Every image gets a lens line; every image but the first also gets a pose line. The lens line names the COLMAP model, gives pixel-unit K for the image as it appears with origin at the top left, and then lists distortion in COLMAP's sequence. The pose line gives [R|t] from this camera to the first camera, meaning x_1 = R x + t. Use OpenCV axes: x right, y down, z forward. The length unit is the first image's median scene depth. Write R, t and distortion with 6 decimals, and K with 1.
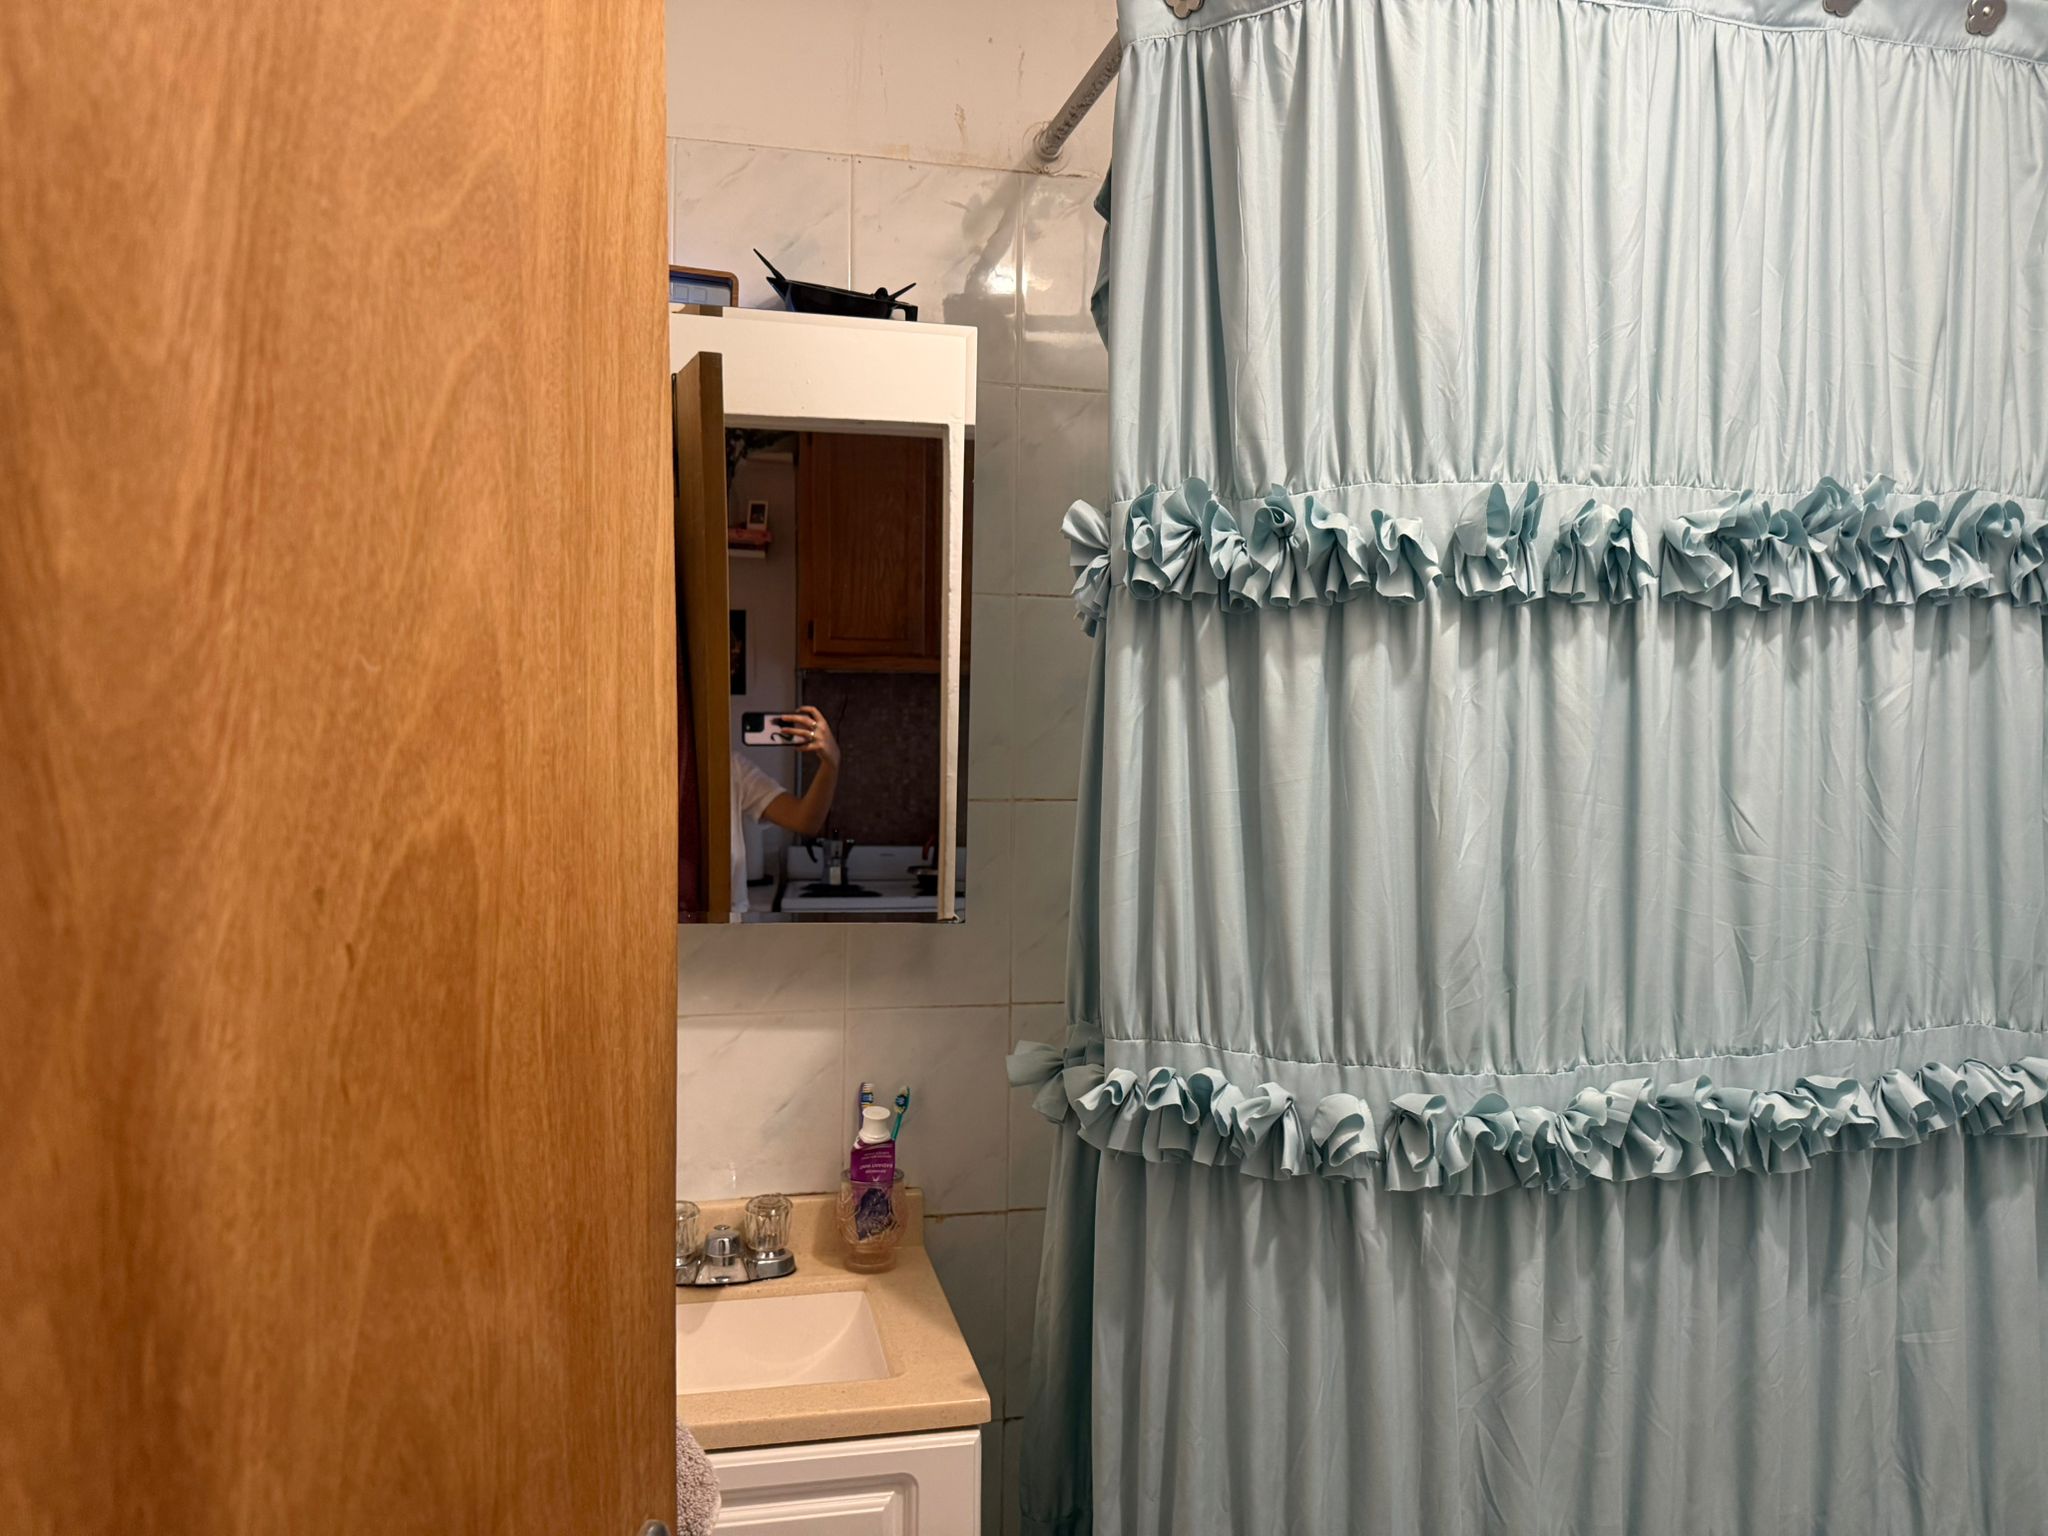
lens RADIAL K [[1120.8, 0, 1022.9], [0, 1120.8, 795.3], [0, 0, 1]] dist [0.077507, -0.076540]
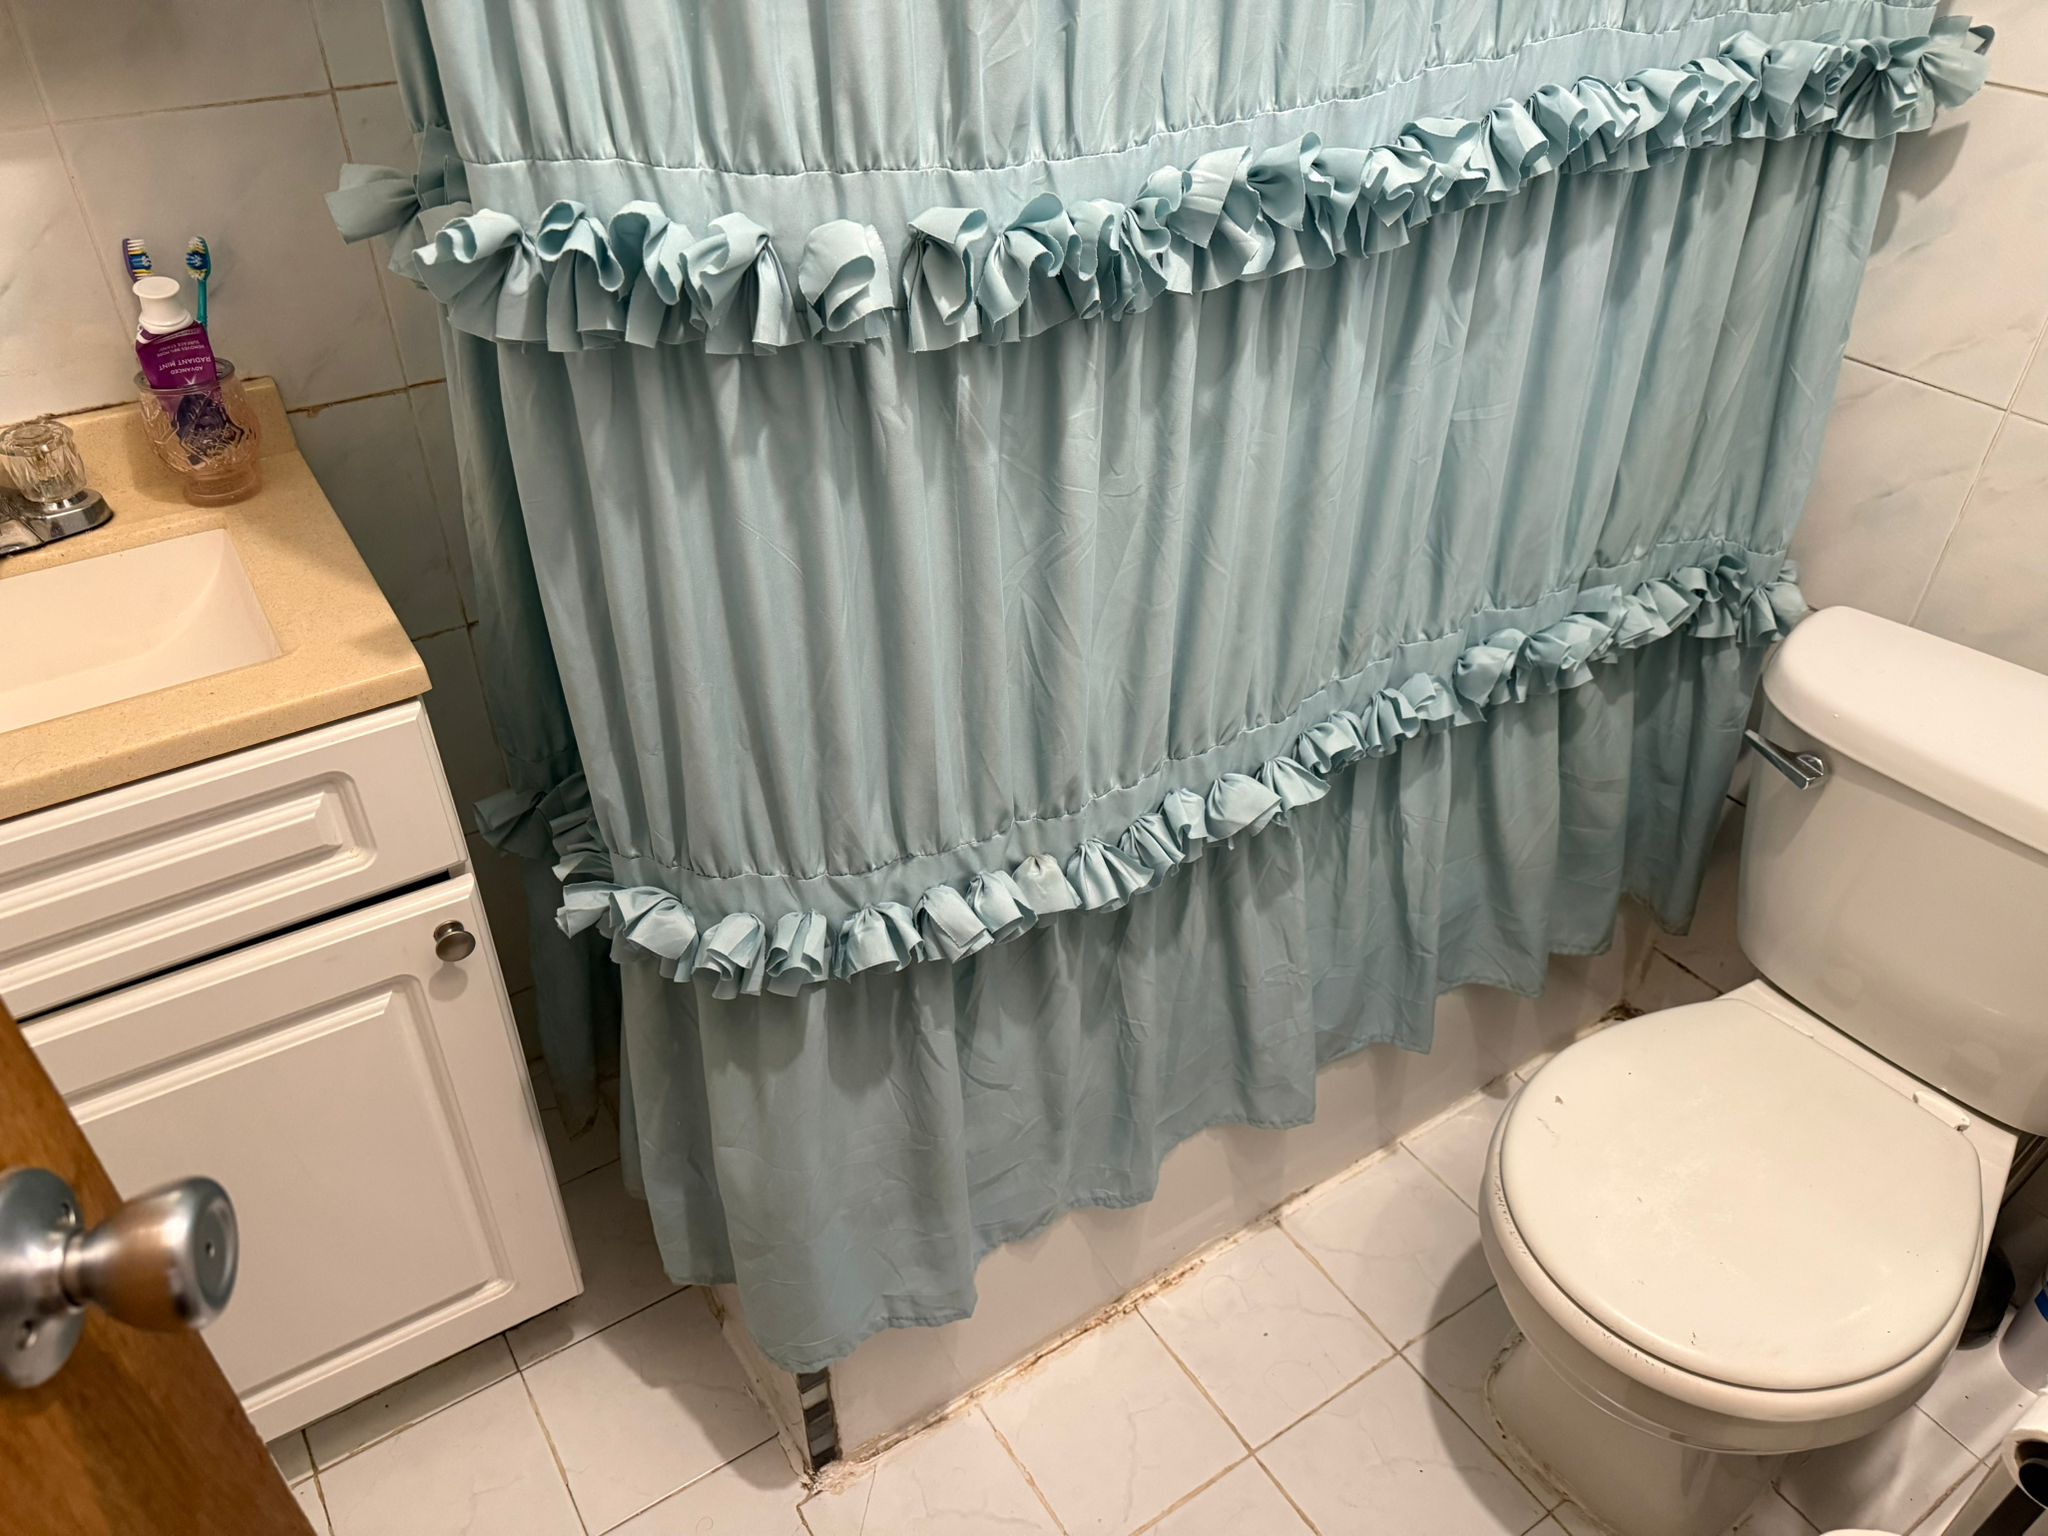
lens RADIAL K [[1389.6, 0, 1019.3], [0, 1389.6, 710.5], [0, 0, 1]] dist [0.000727, -0.007022]
pose [[0.916999, -0.237006, 0.320843, 0.047799], [0.003456, 0.809033, 0.587753, 0.017237], [-0.398874, -0.537861, 0.742702, 0.194435]]
